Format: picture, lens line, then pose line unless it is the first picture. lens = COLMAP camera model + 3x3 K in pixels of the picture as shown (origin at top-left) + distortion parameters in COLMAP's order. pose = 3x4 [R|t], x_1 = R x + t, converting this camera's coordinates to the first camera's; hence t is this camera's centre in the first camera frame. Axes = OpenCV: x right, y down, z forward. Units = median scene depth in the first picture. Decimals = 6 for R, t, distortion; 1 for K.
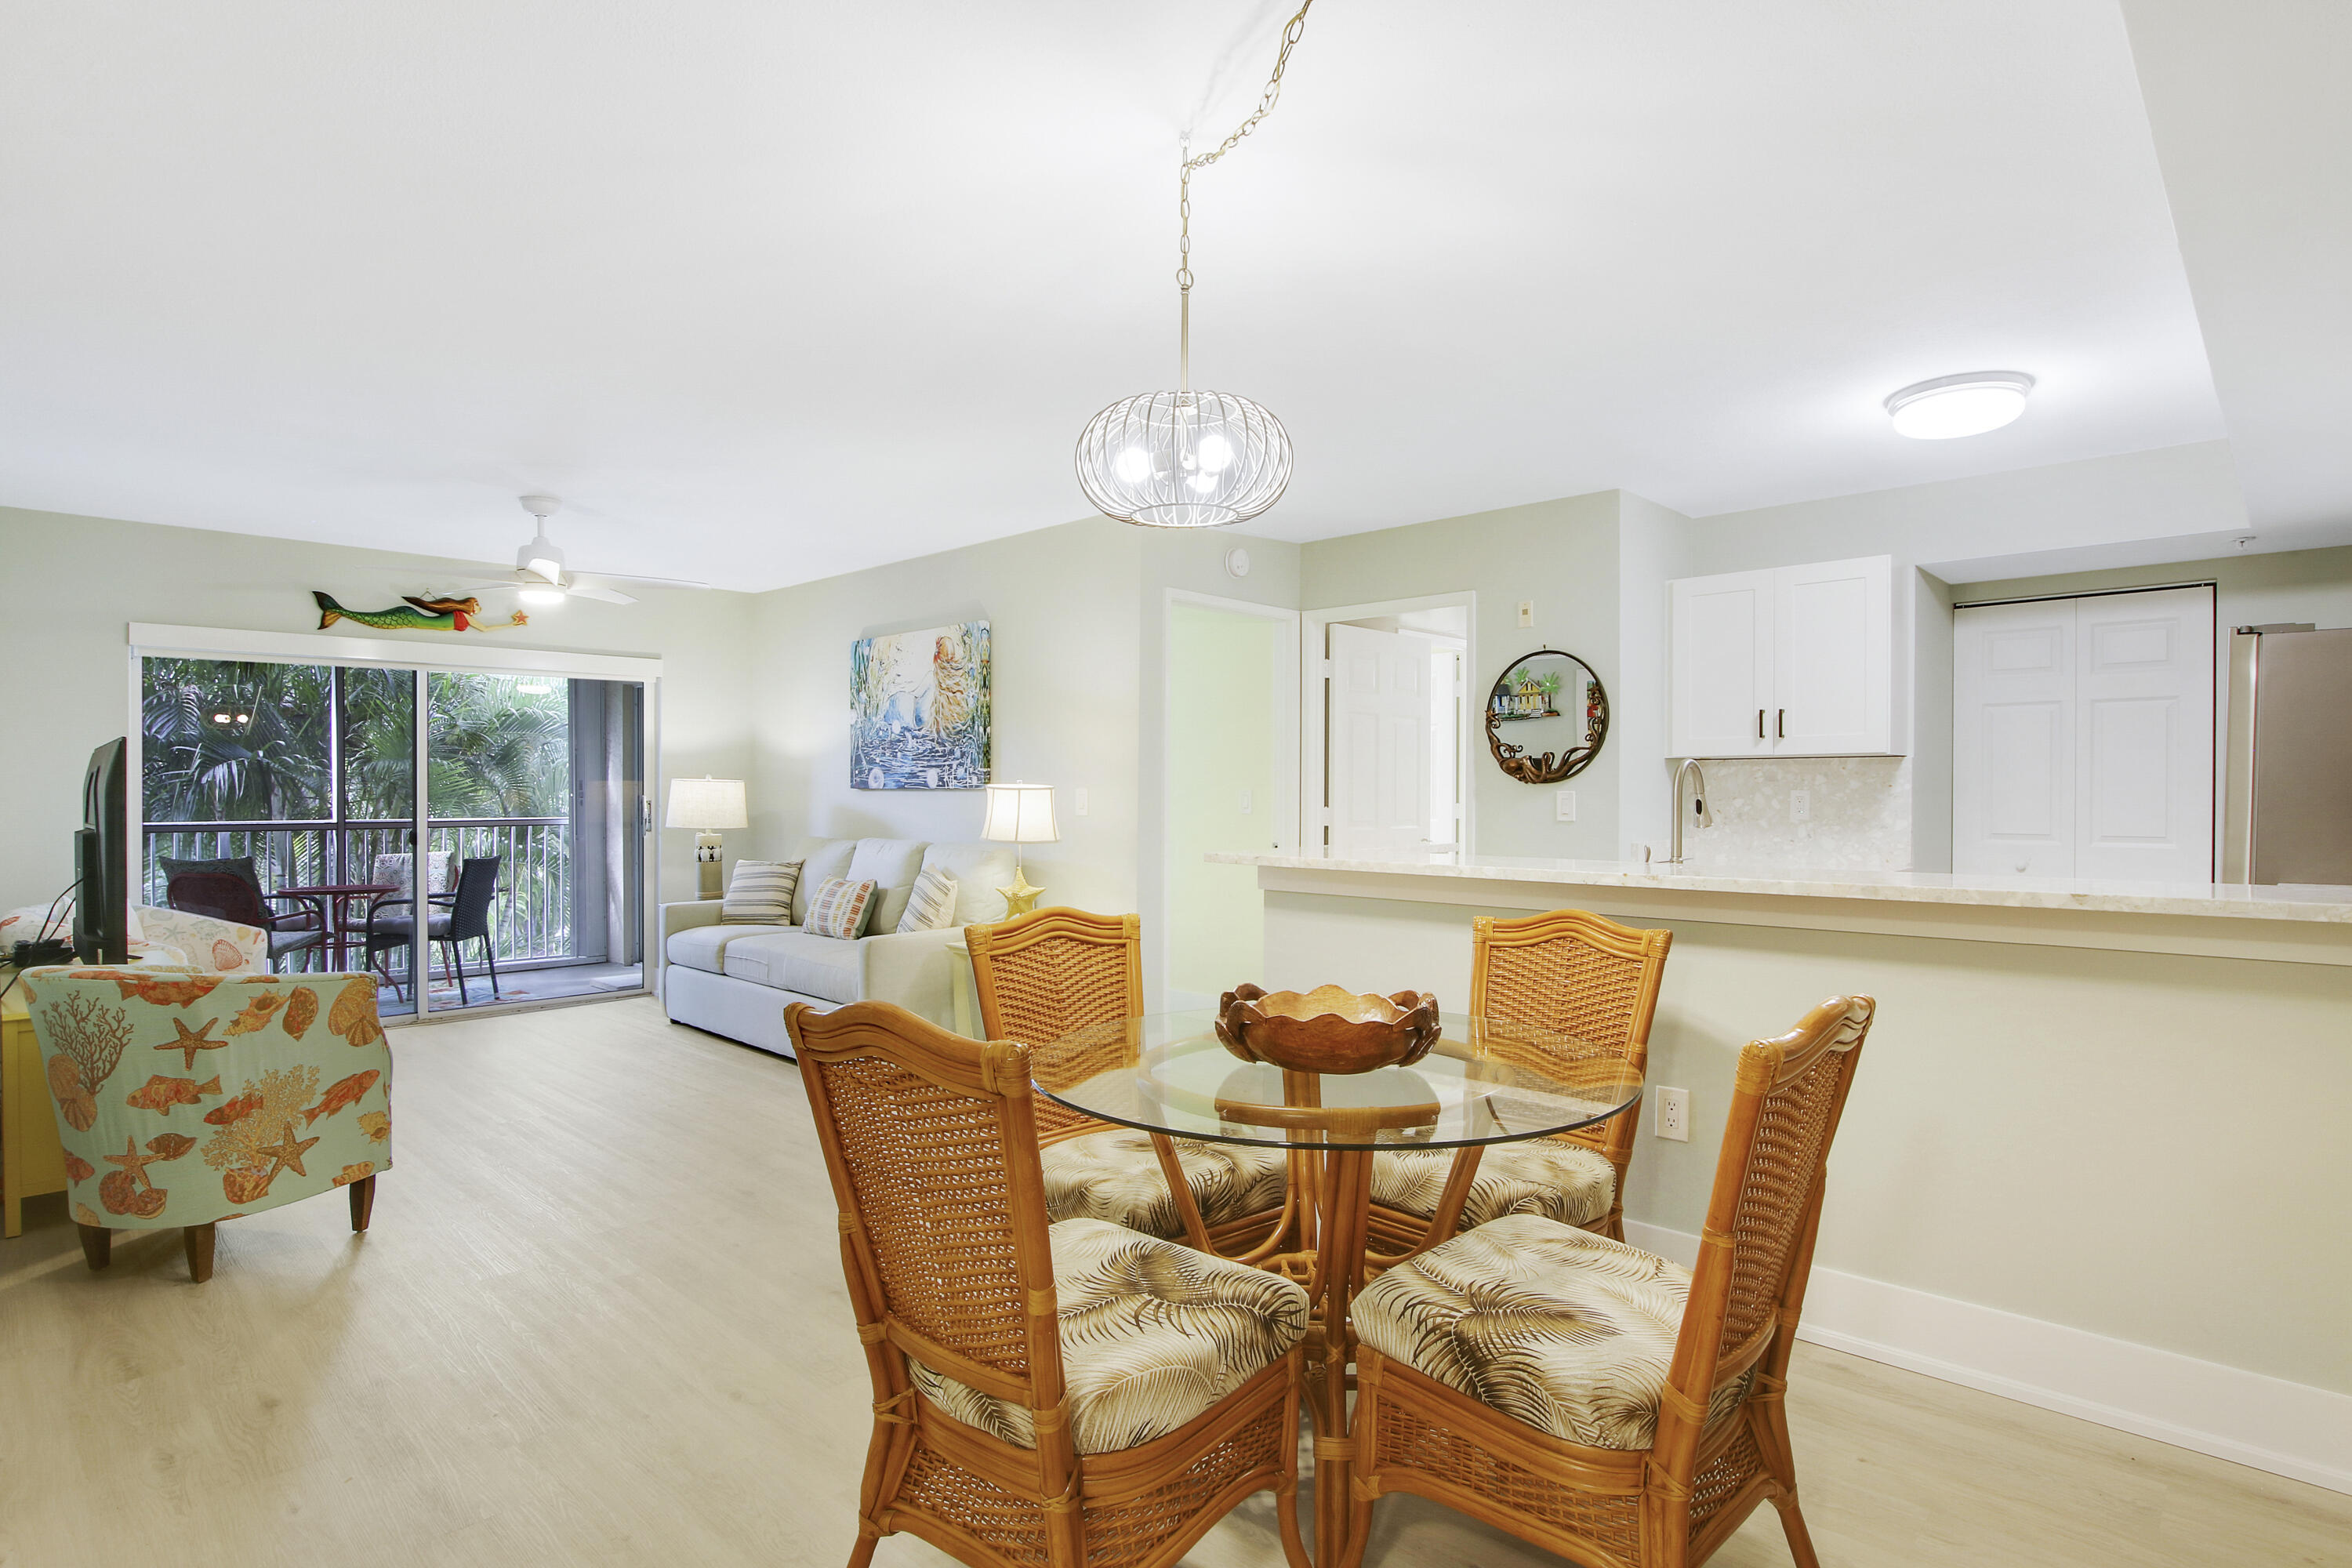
lens RADIAL K [[1315.3, 0, 1269.4], [0, 1315.3, 756.9], [0, 0, 1]] dist [-0.032775, 0.000489]
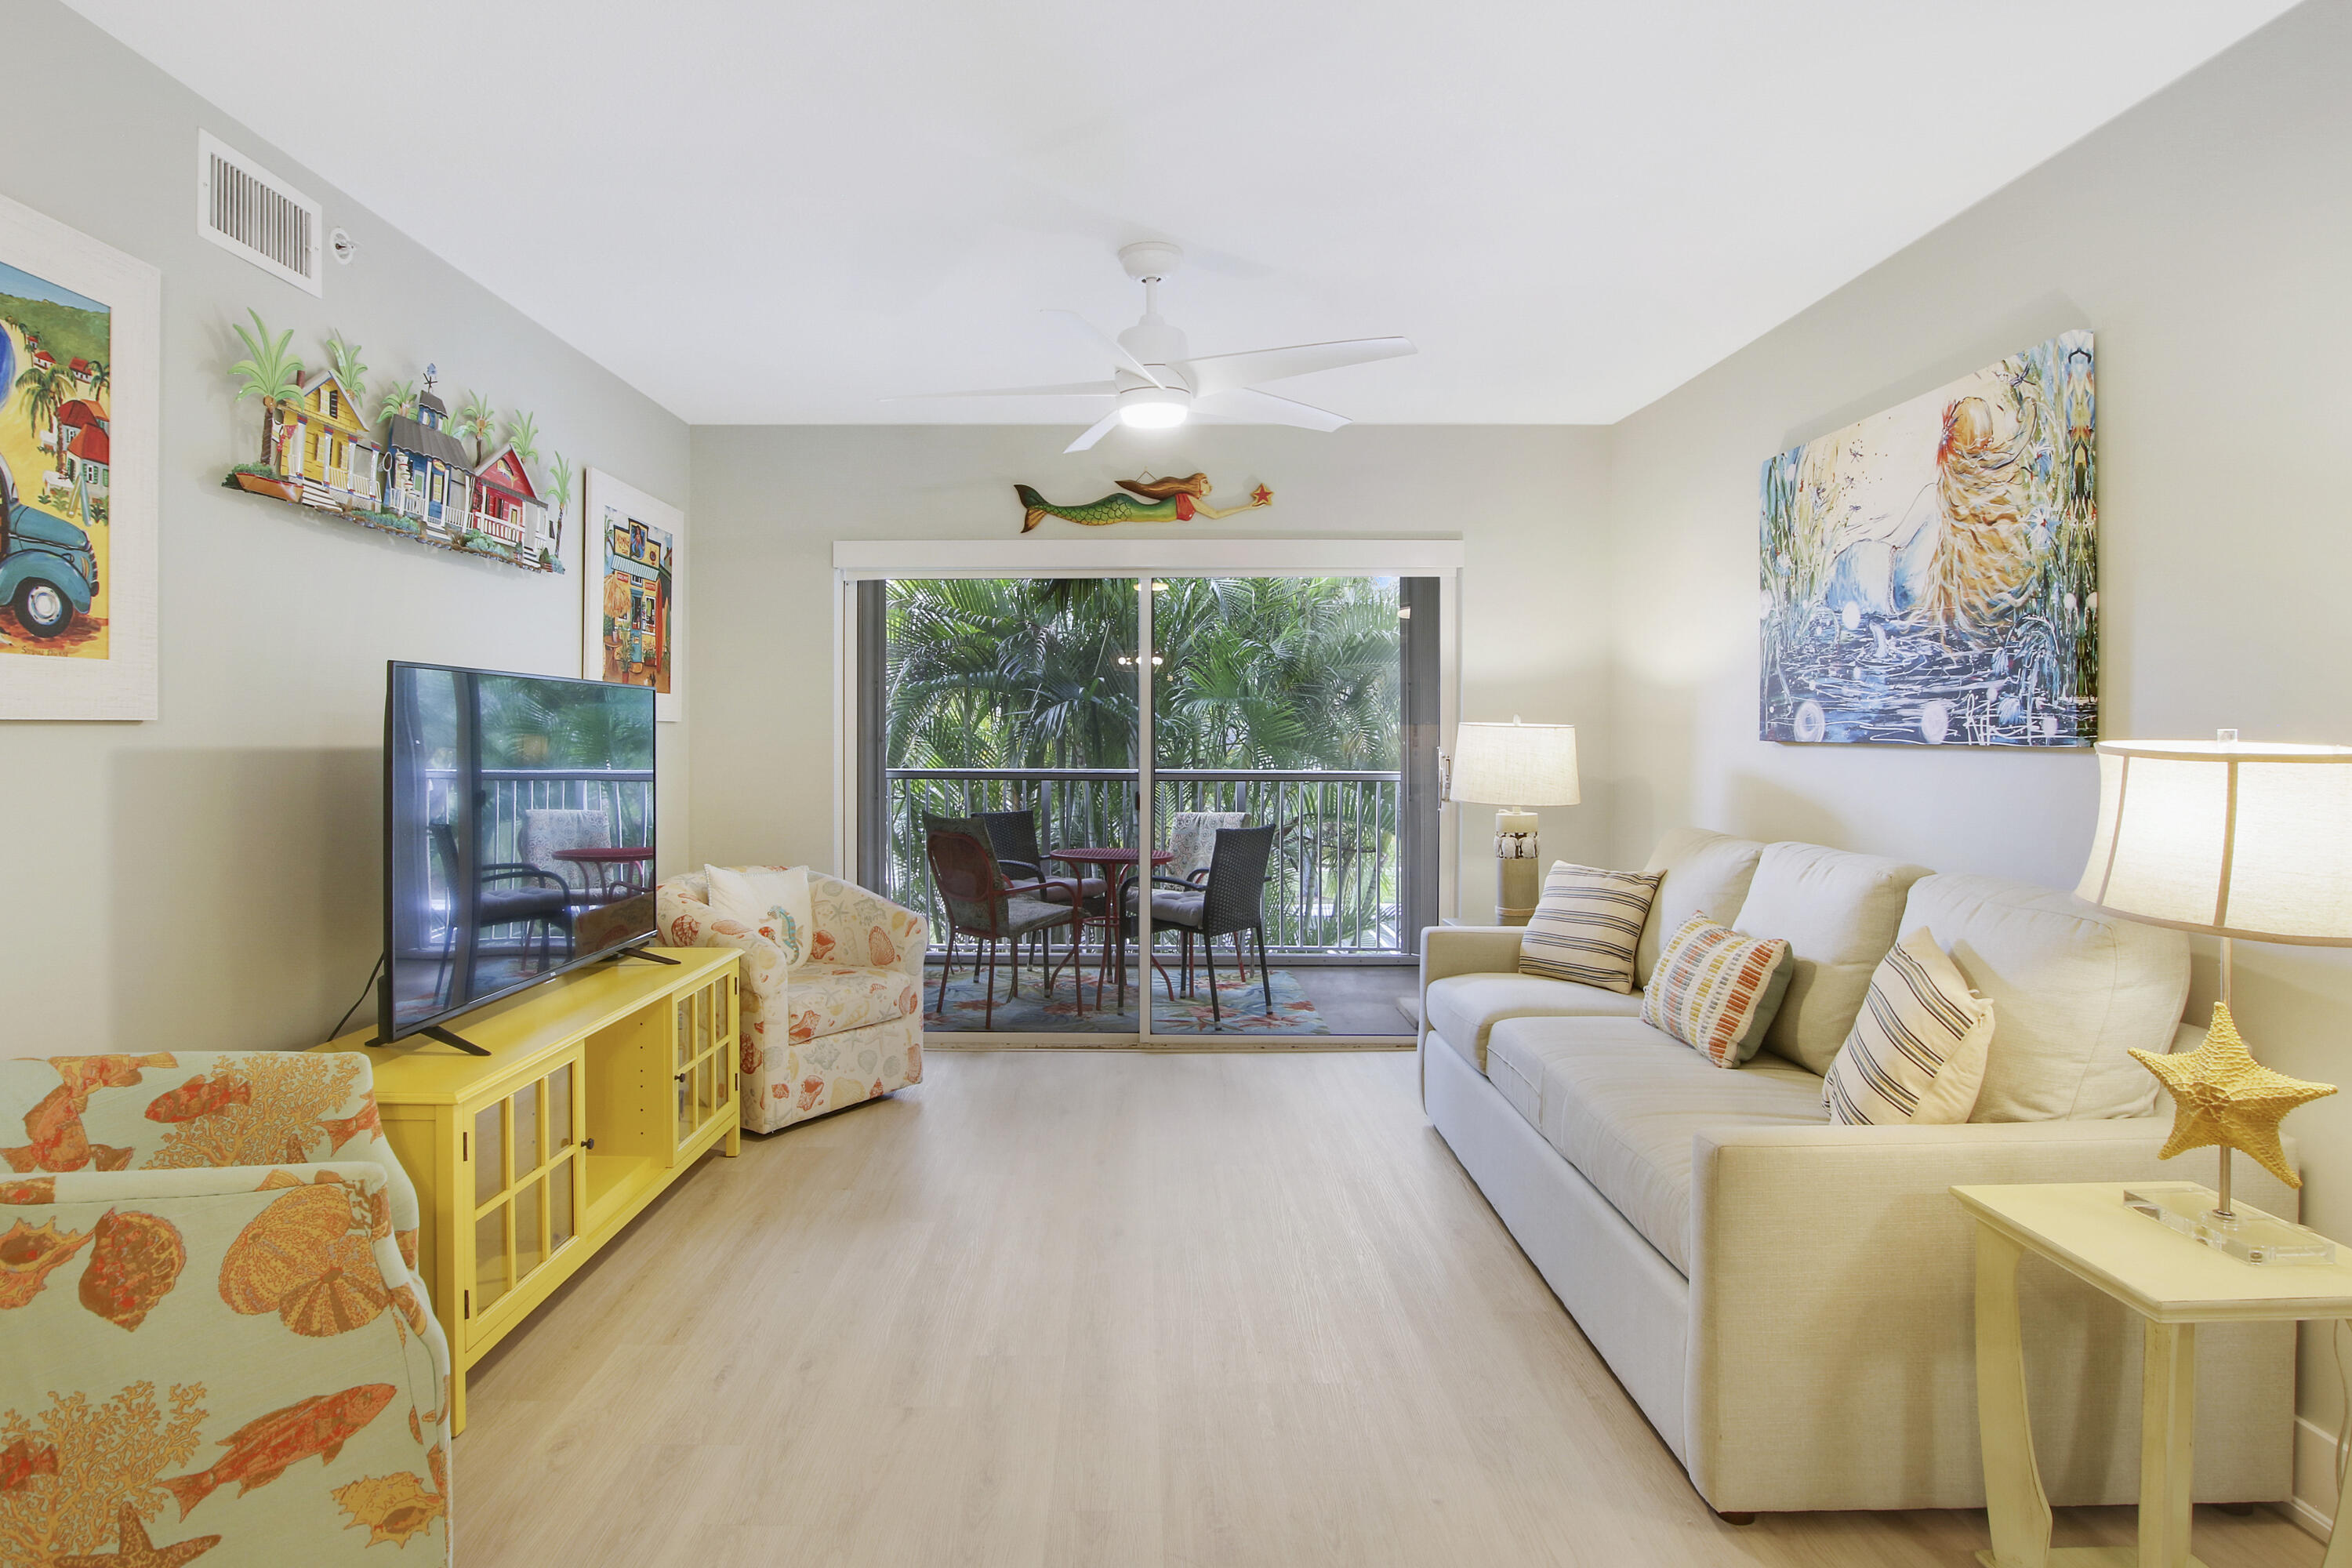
lens RADIAL K [[1155.9, 0, 1171.1], [0, 1155.9, 727.4], [0, 0, 1]] dist [-0.003979, -0.000627]
pose [[0.645352, 0.004456, -0.763872, -0.124384], [0.013051, 0.999773, 0.016858, 0.008278], [0.763773, -0.020849, 0.645148, 0.548342]]
